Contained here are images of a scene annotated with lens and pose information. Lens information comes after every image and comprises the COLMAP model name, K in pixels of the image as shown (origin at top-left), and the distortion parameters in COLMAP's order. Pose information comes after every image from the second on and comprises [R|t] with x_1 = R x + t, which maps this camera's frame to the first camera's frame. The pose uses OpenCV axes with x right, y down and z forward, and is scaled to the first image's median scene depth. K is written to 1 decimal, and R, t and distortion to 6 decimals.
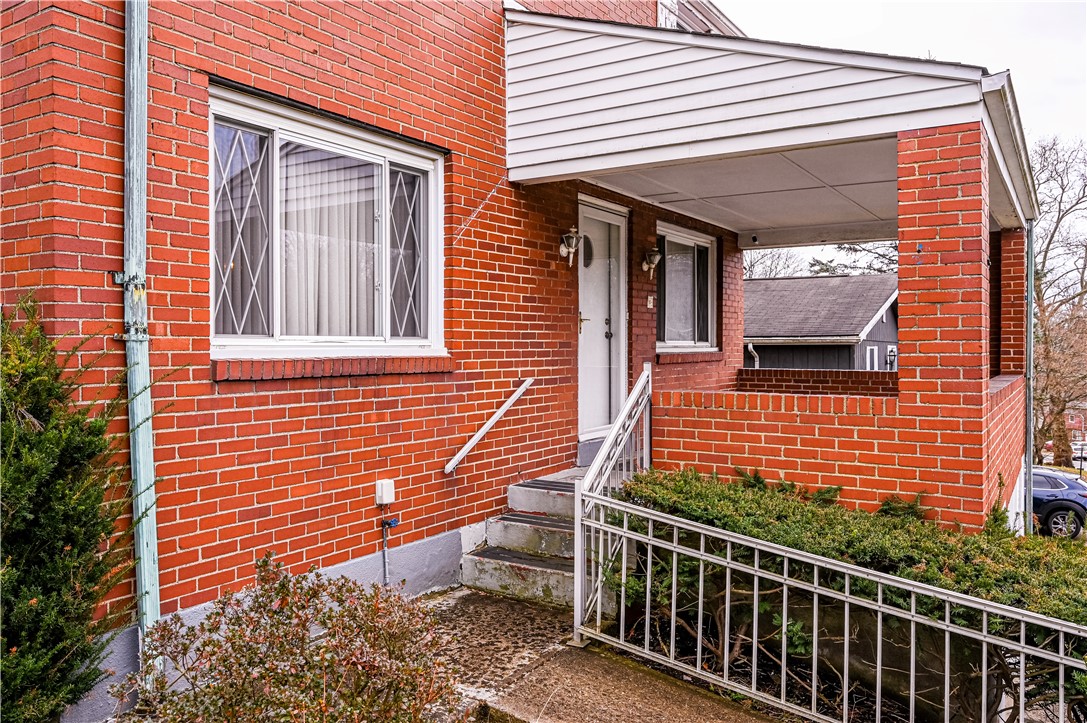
lens RADIAL K [[815.7, 0, 542.8], [0, 815.7, 354.8], [0, 0, 1]] dist [0.012570, 0.002075]
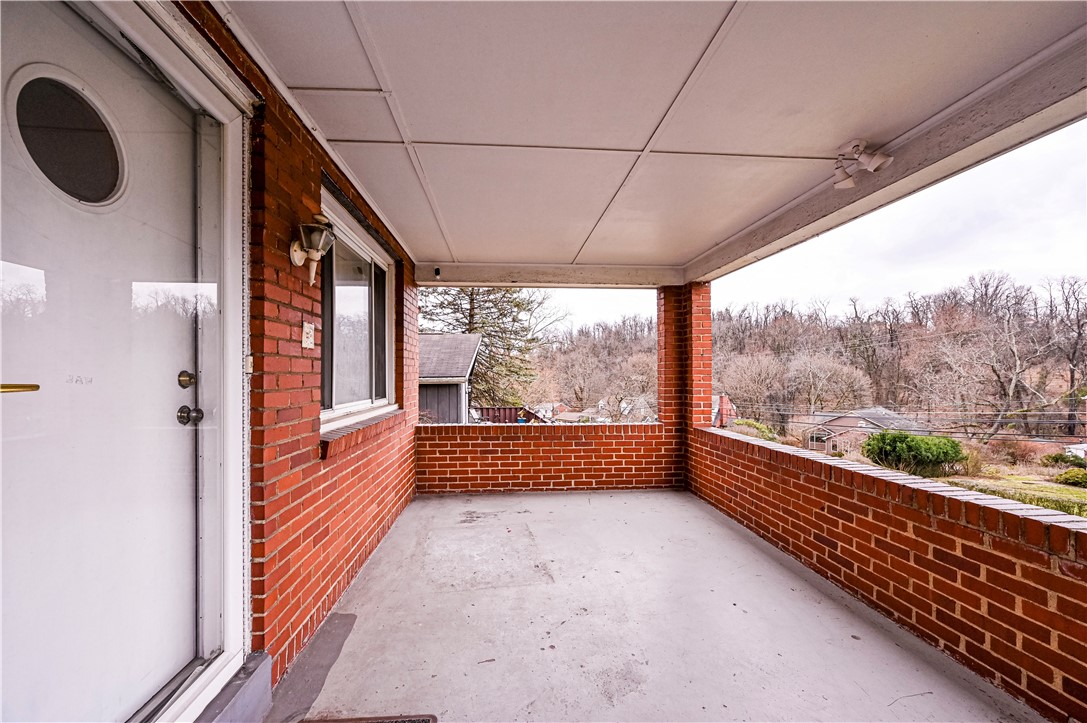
lens RADIAL K [[432.7, 0, 523.3], [0, 432.7, 373.9], [0, 0, 1]] dist [-0.000253, -0.000187]
pose [[0.806761, 0.000732, 0.590877, 0.113019], [0.007445, 0.999907, -0.011403, -0.051704], [-0.590831, 0.013598, 0.806681, 0.976763]]
